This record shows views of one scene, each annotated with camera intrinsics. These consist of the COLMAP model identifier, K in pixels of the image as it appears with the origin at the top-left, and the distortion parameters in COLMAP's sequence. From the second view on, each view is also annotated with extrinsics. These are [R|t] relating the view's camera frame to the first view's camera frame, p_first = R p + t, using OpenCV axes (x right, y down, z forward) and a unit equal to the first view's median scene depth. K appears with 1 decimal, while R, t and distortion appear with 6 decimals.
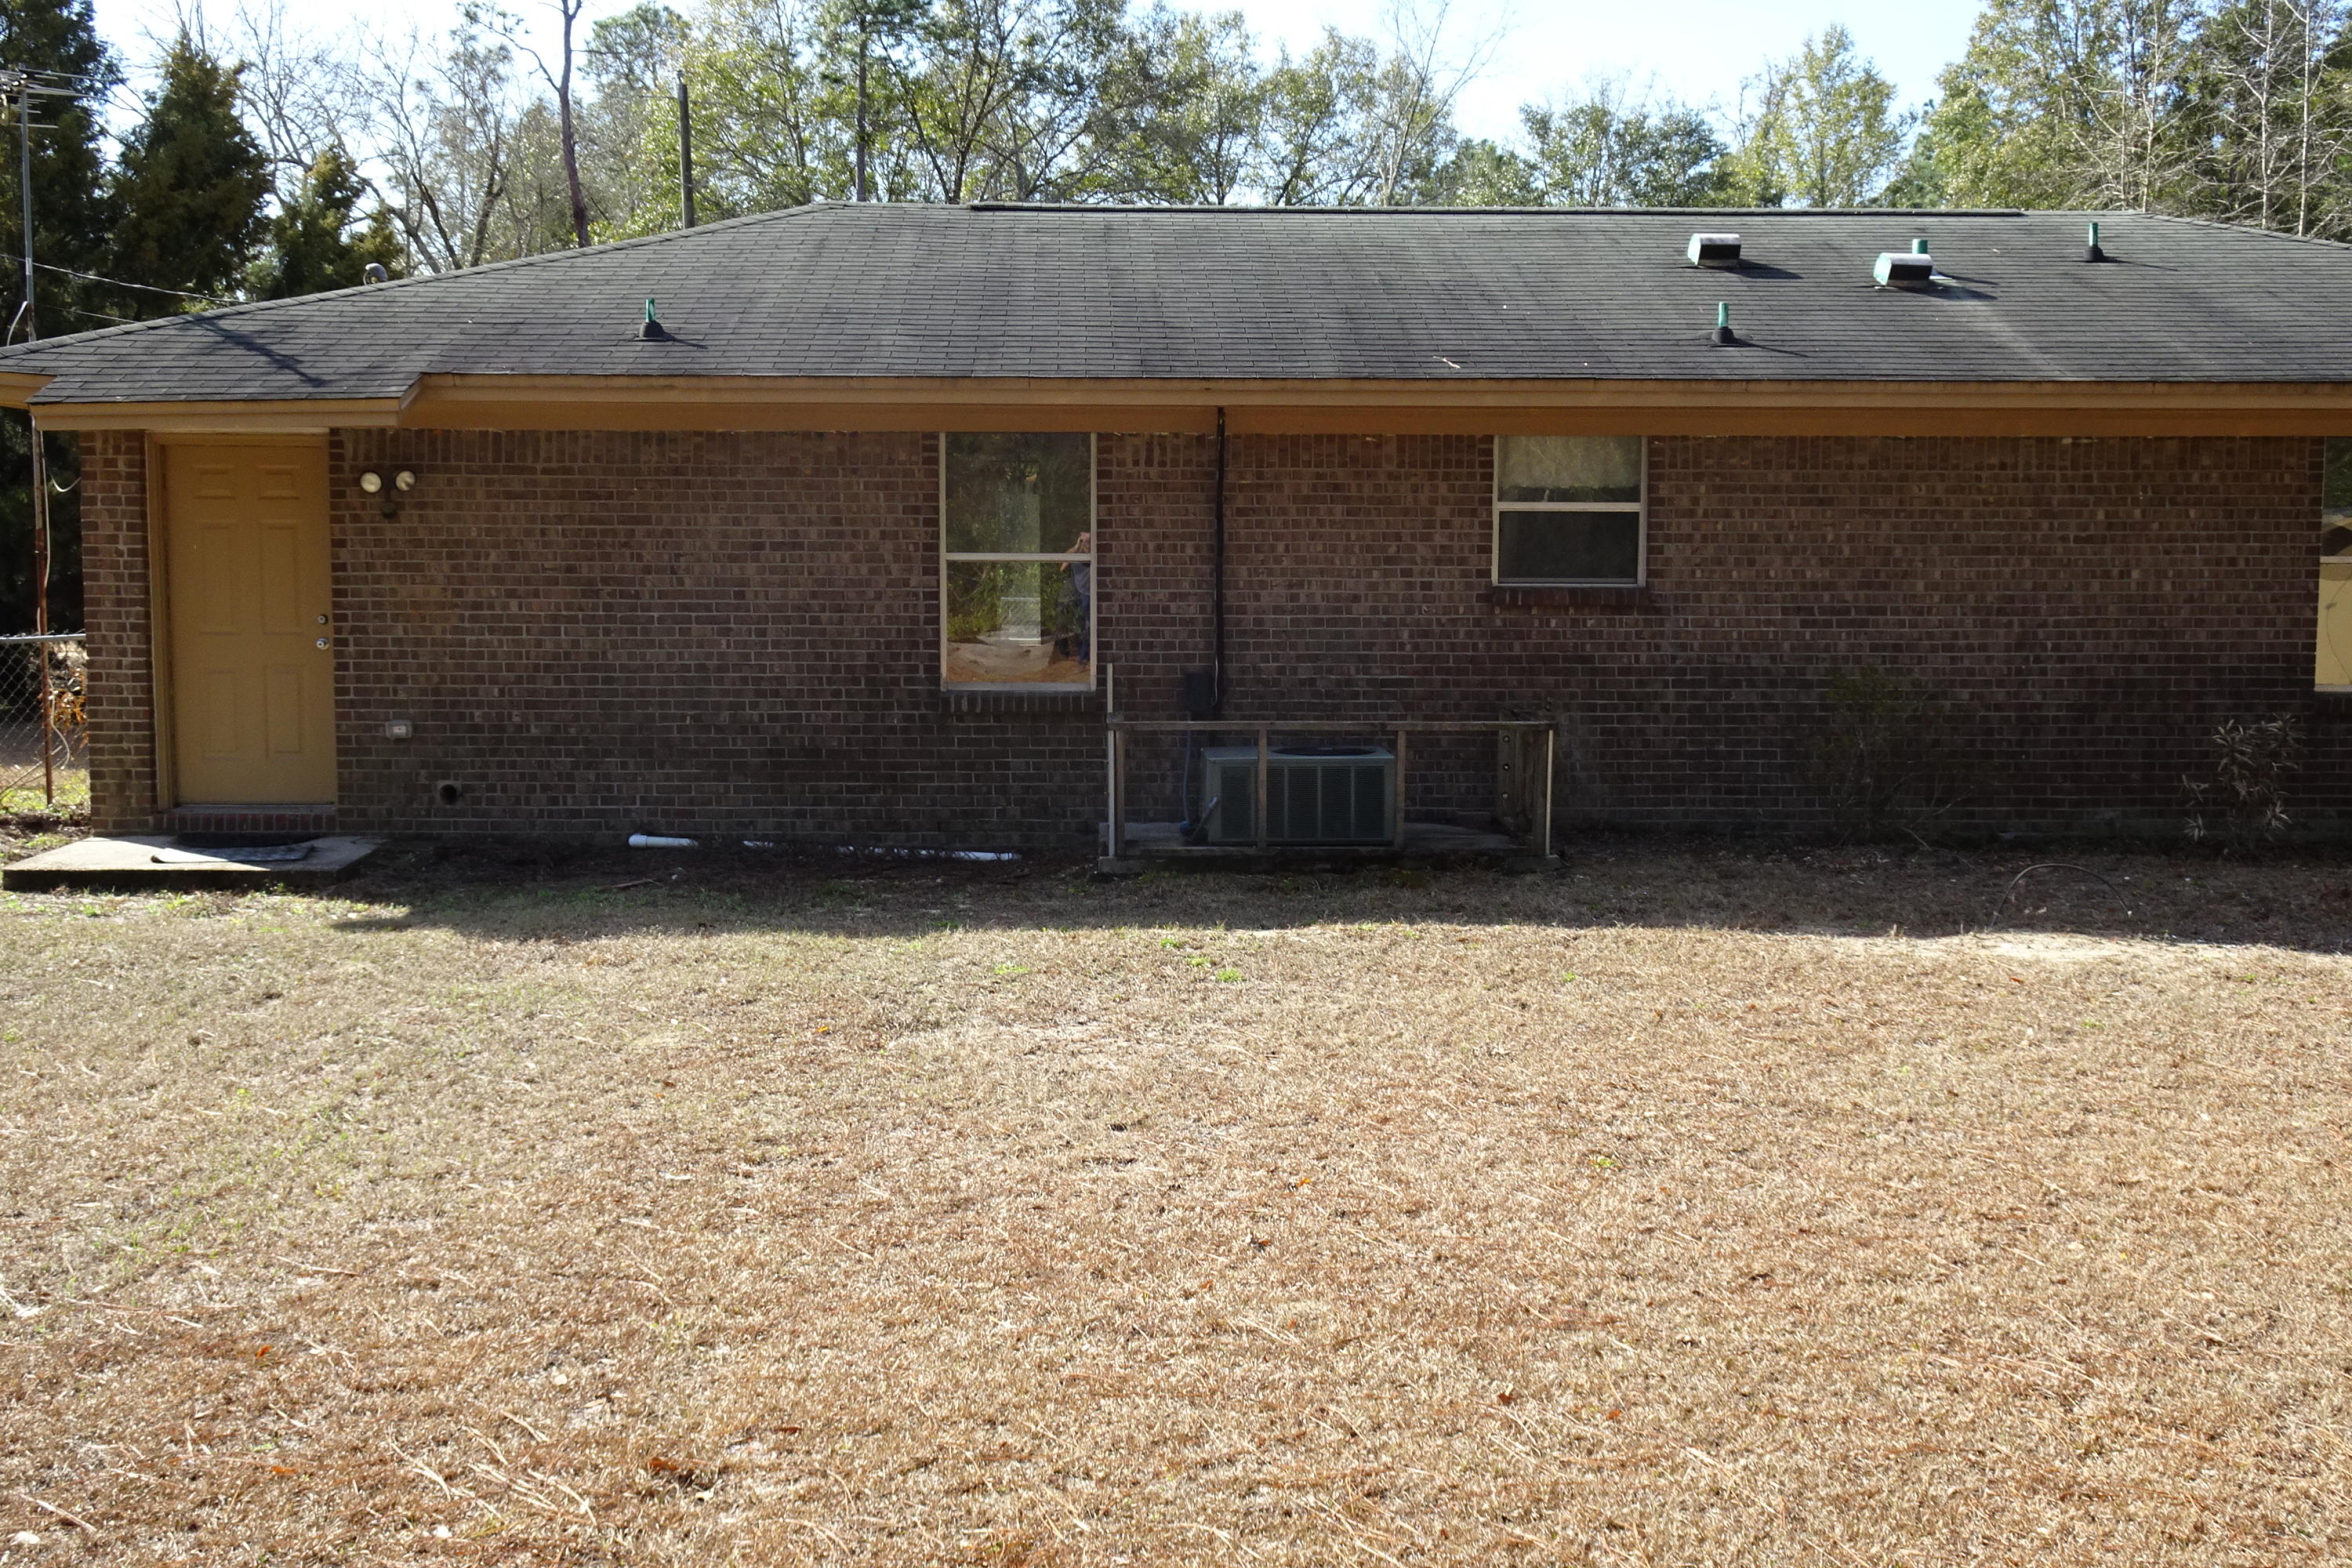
lens RADIAL K [[2568.4, 0, 1168.8], [0, 2568.4, 745.4], [0, 0, 1]] dist [0.036558, 0.000000]
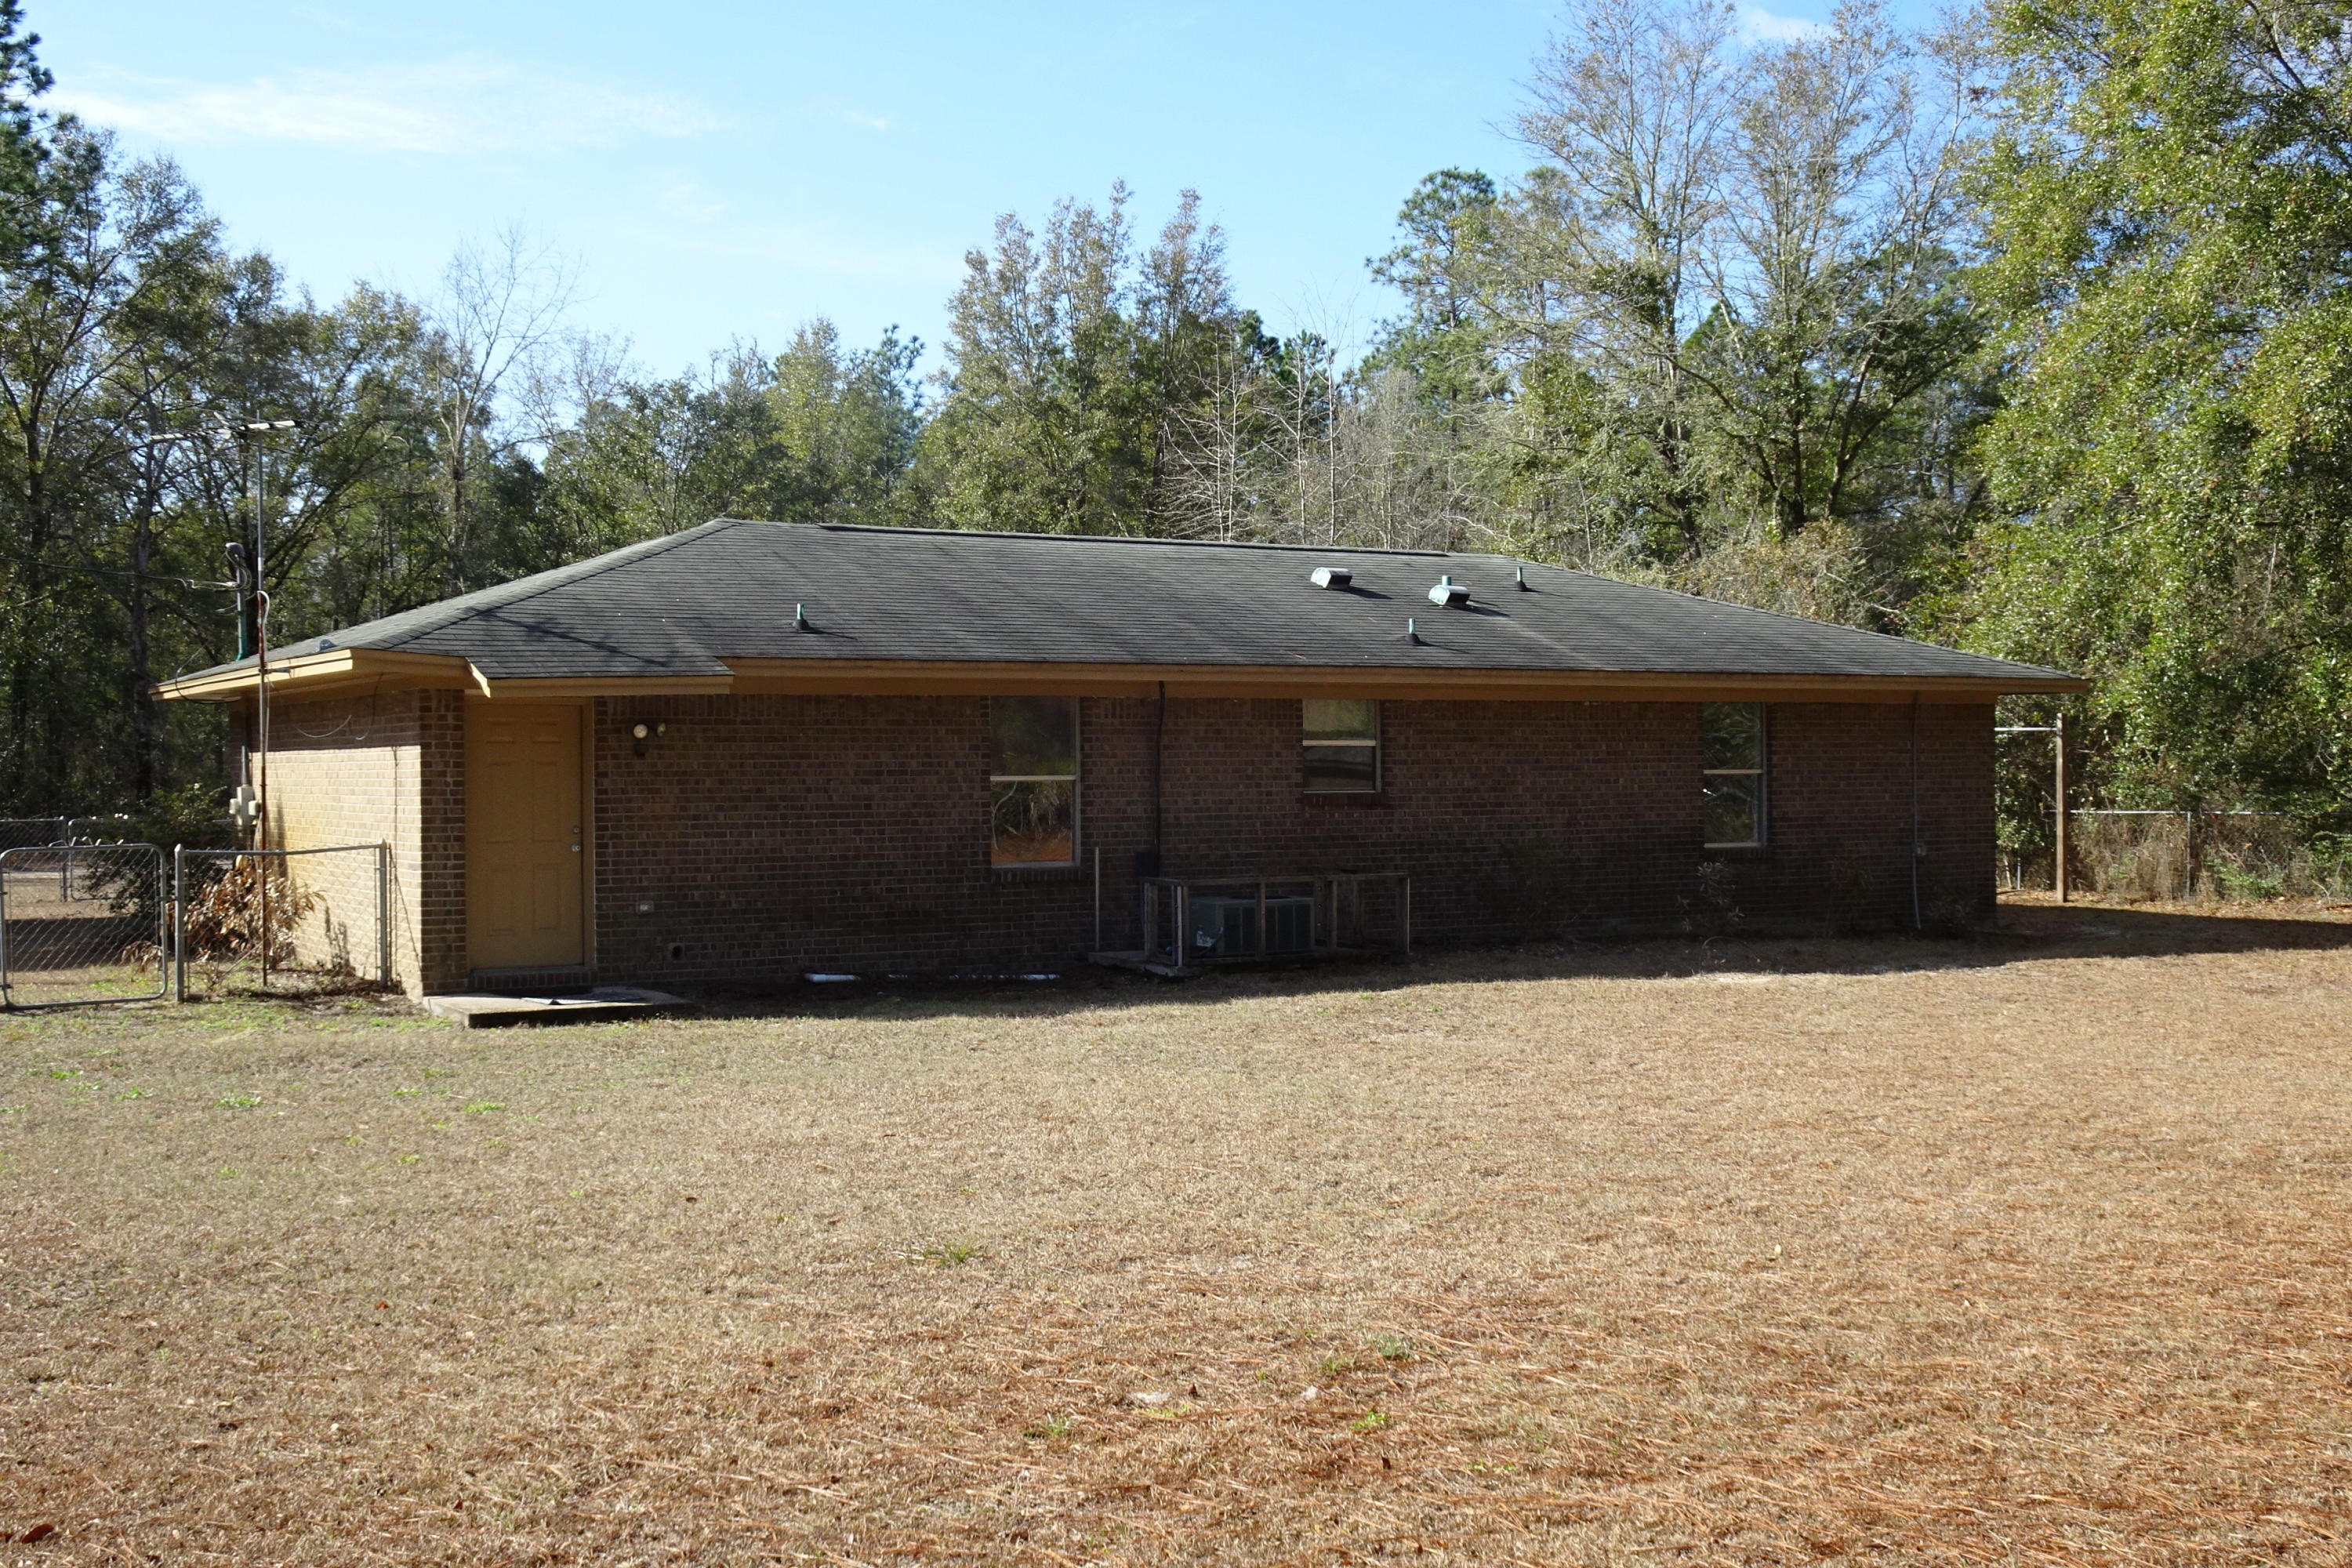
lens RADIAL K [[2568.4, 0, 1167.4], [0, 2568.4, 764.6], [0, 0, 1]] dist [0.036558, 0.000000]
pose [[0.880313, -0.008917, 0.474309, -0.702343], [0.044898, 0.996902, -0.064587, 0.019214], [-0.472263, 0.078152, 0.877986, -0.355506]]
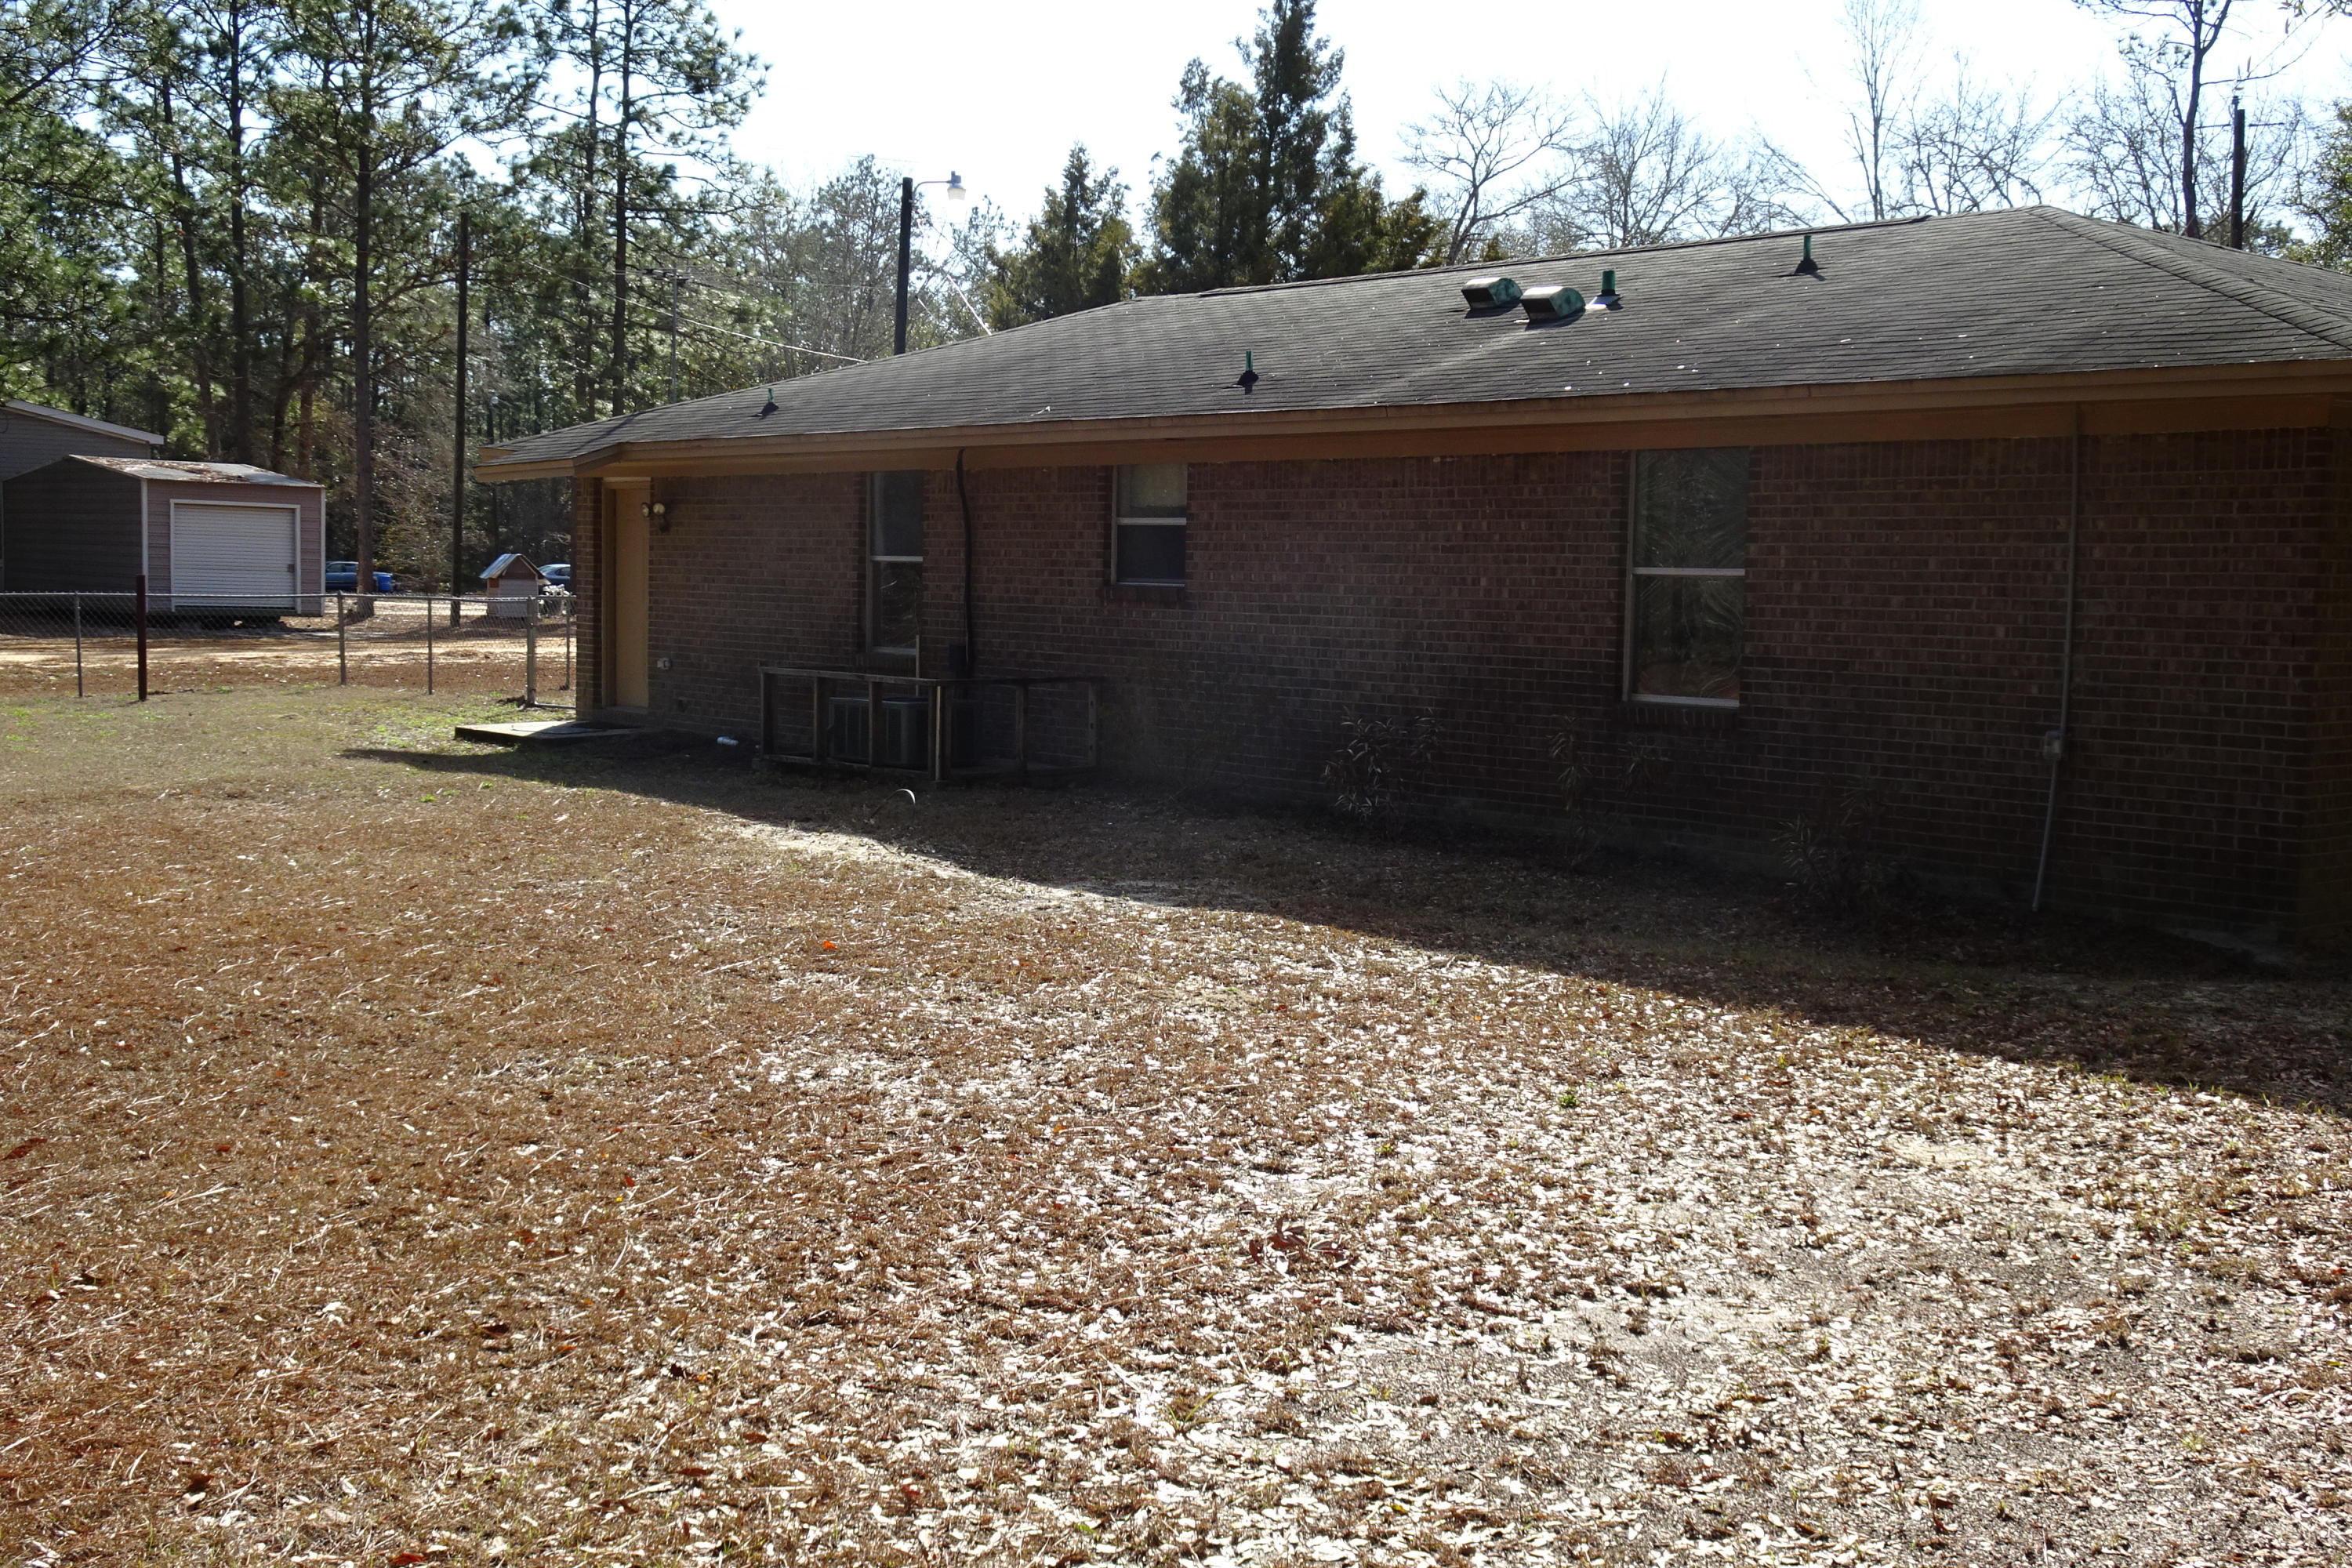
lens RADIAL K [[2568.4, 0, 1175.1], [0, 2568.4, 775.9], [0, 0, 1]] dist [0.036558, 0.000000]
pose [[0.633189, 0.070883, -0.770744, 1.134201], [-0.073057, 0.996825, 0.031657, -0.010319], [0.770541, 0.036263, 0.636357, 0.224298]]
